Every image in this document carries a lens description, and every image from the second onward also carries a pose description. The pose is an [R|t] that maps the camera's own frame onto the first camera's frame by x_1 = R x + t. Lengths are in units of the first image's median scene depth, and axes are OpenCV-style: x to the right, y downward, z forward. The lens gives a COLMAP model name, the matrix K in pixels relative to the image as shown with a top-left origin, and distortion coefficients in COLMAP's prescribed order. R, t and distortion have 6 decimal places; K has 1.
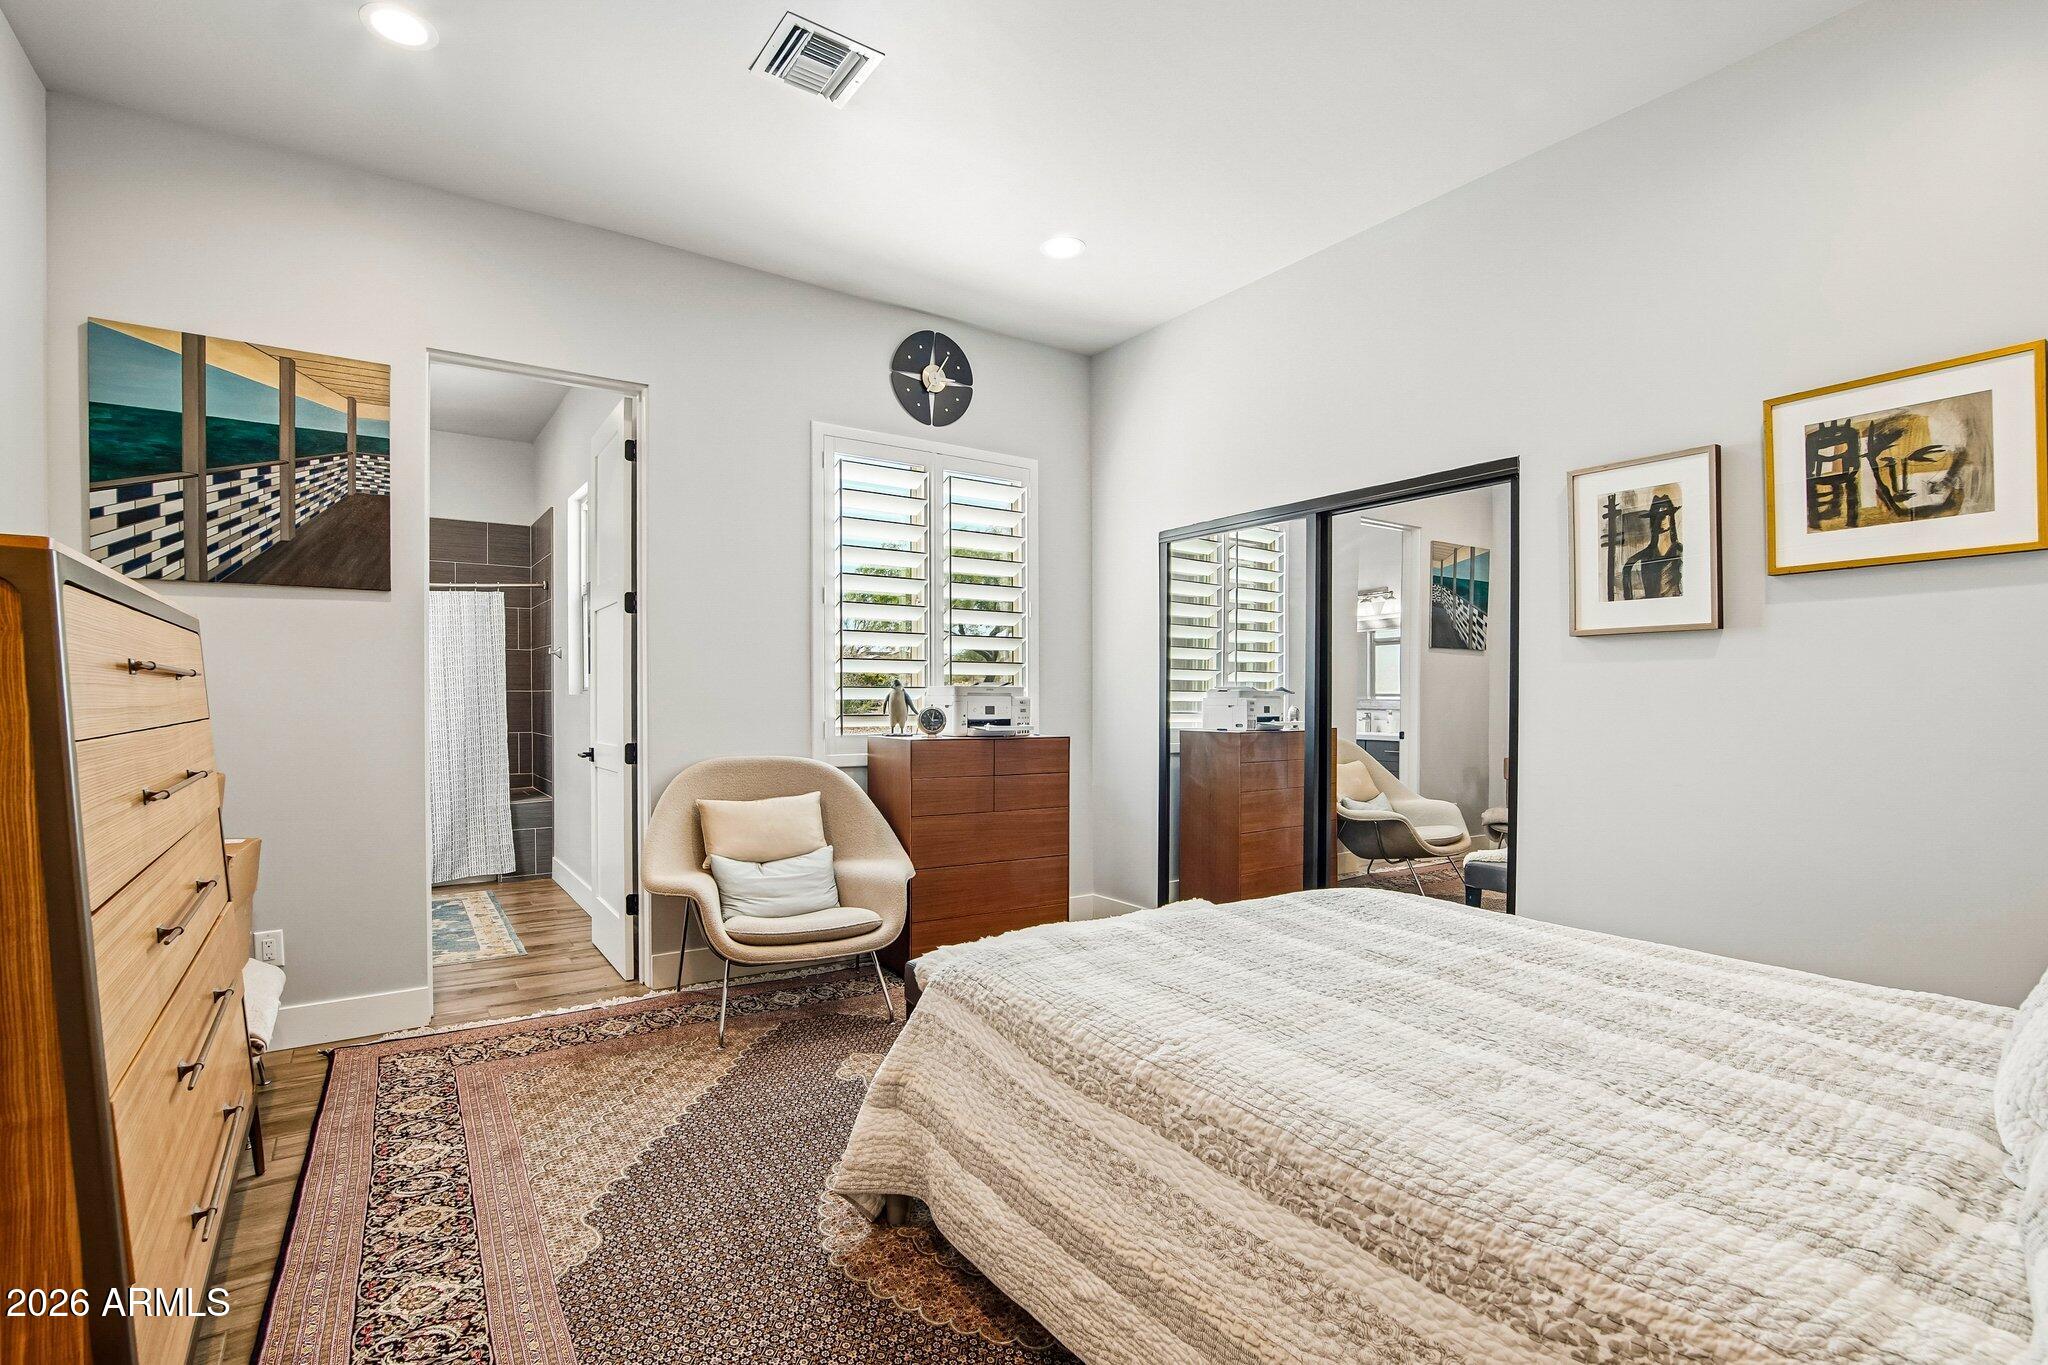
lens RADIAL K [[961.1, 0, 1001.8], [0, 961.1, 705.3], [0, 0, 1]] dist [-0.027987, 0.000392]
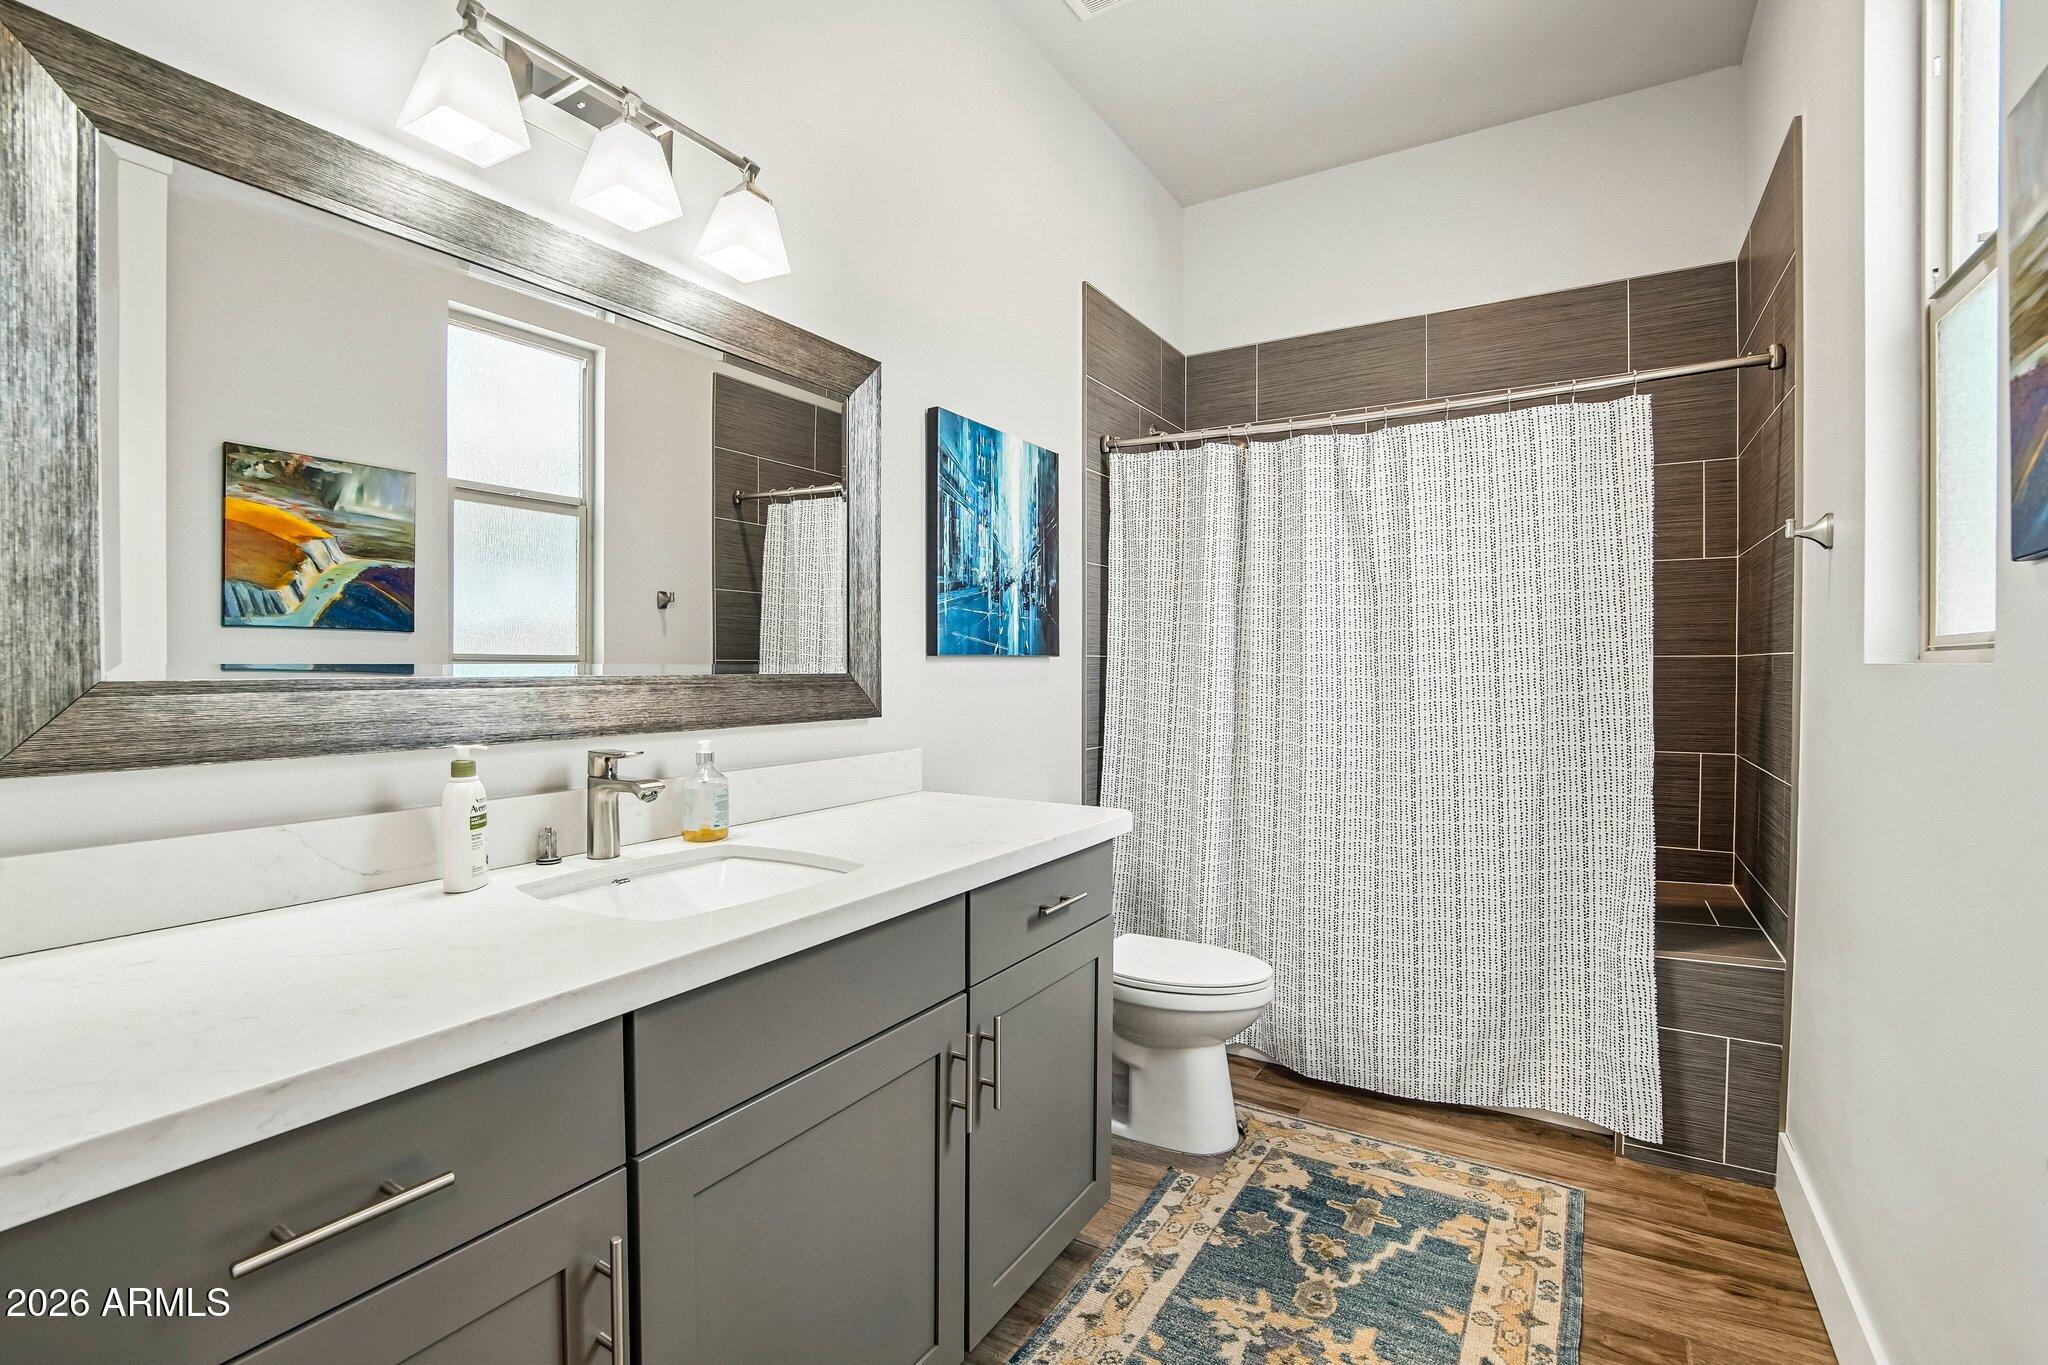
lens RADIAL K [[961.1, 0, 1001.8], [0, 961.1, 705.3], [0, 0, 1]] dist [-0.027987, 0.000392]
pose [[0.415195, 0.020326, -0.909505, -0.548404], [-0.006538, 0.999791, 0.019359, -0.000645], [0.909709, -0.002091, 0.415241, 1.172780]]
